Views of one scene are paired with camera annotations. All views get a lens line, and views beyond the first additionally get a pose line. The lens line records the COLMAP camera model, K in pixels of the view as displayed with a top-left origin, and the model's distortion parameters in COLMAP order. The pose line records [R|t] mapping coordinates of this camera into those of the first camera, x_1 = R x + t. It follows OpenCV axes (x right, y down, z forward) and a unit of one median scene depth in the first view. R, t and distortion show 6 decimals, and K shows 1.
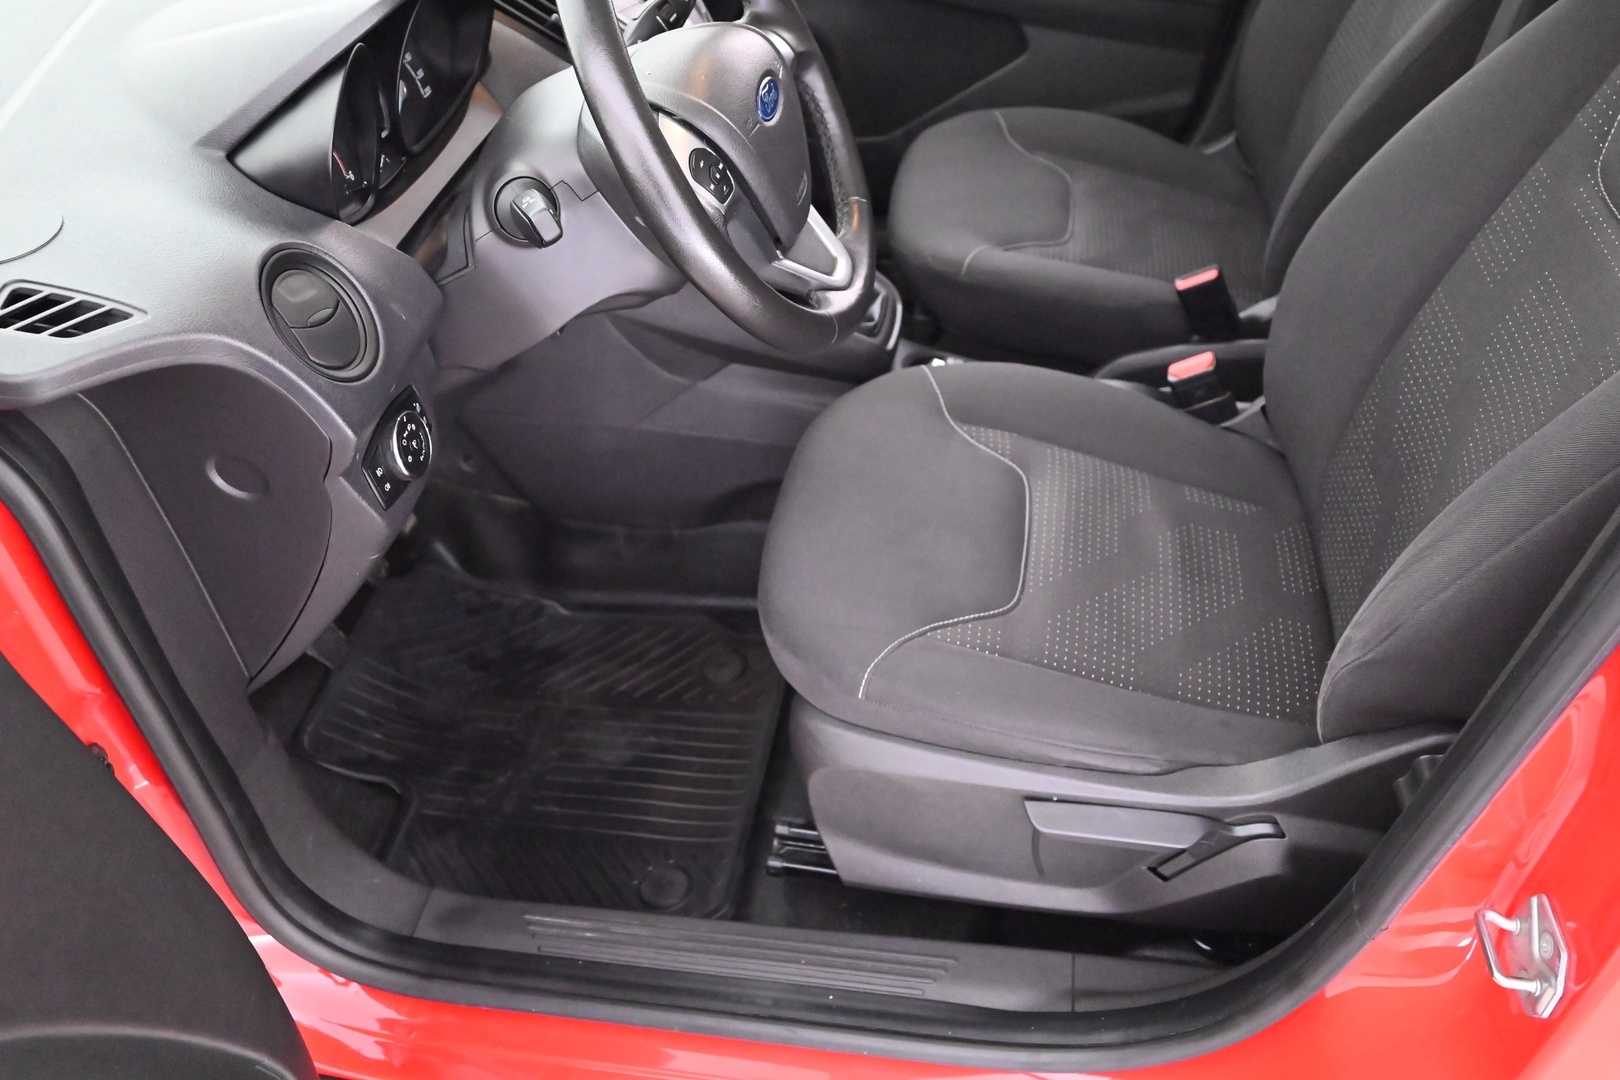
lens RADIAL K [[1311.9, 0, 810.4], [0, 1311.9, 518.0], [0, 0, 1]] dist [0.009262, 0.010754]
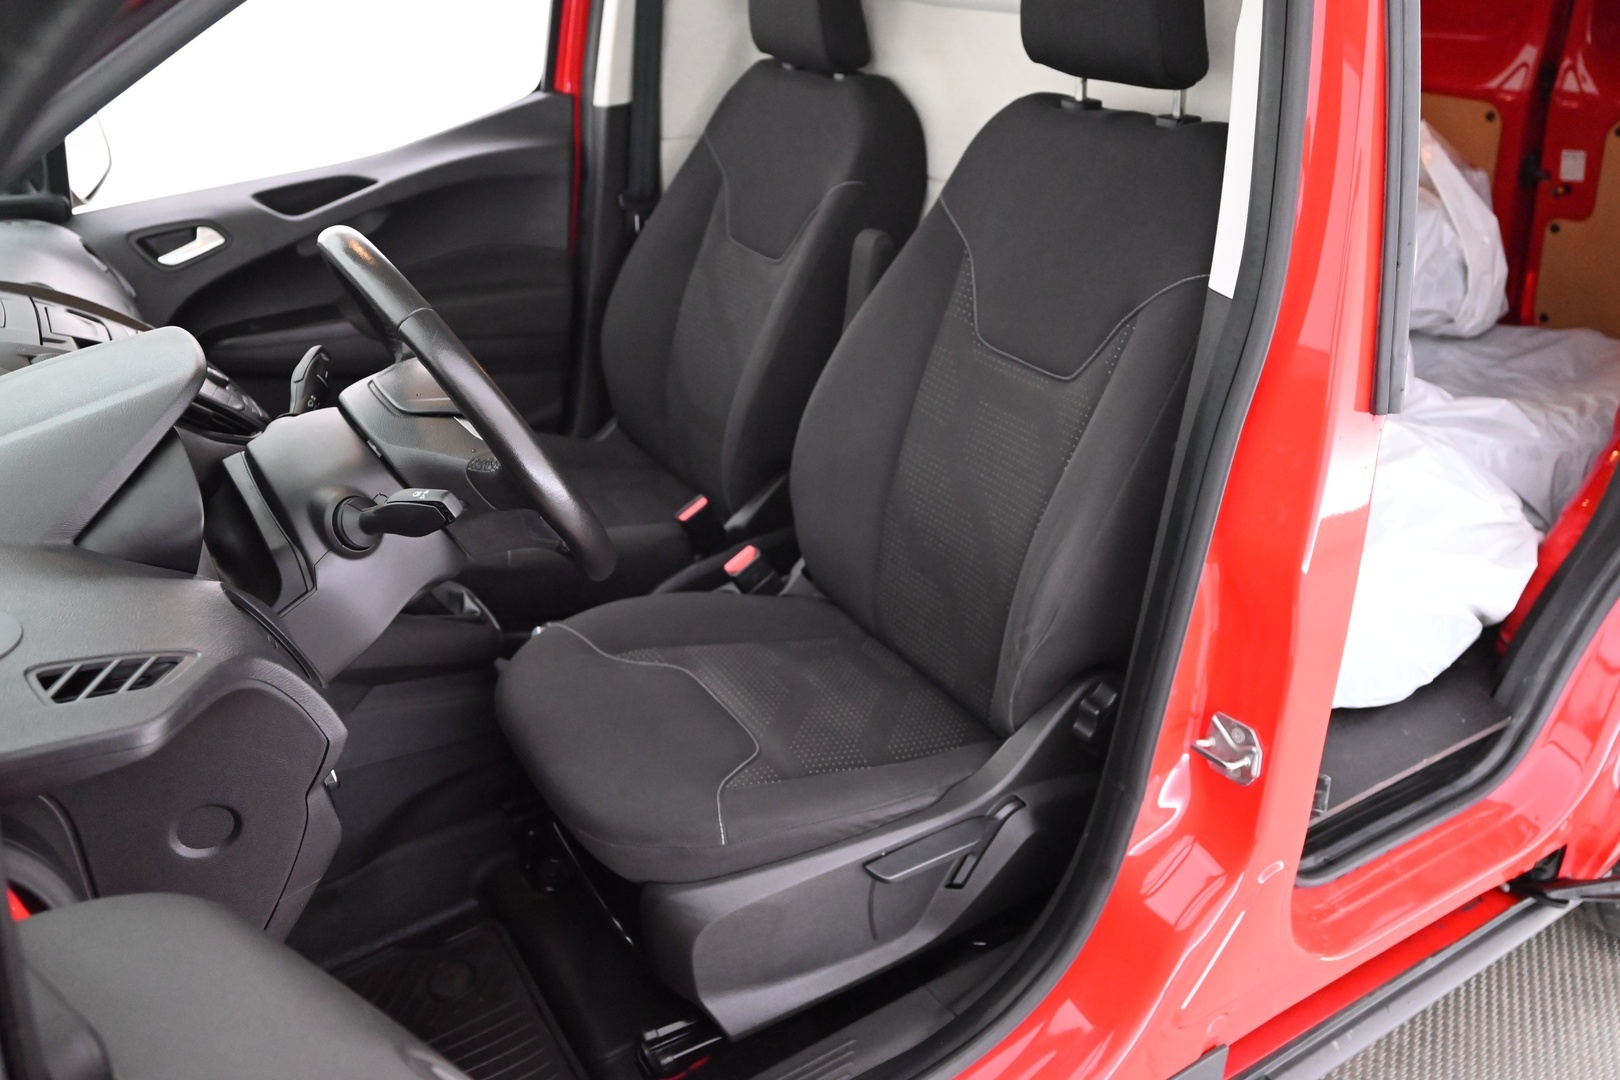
lens RADIAL K [[1311.9, 0, 810.4], [0, 1311.9, 518.0], [0, 0, 1]] dist [0.009262, 0.010754]
pose [[0.762287, -0.250861, 0.596647, -0.520788], [0.406606, 0.902830, -0.139891, 0.067282], [-0.503578, 0.349237, 0.790217, -0.073371]]
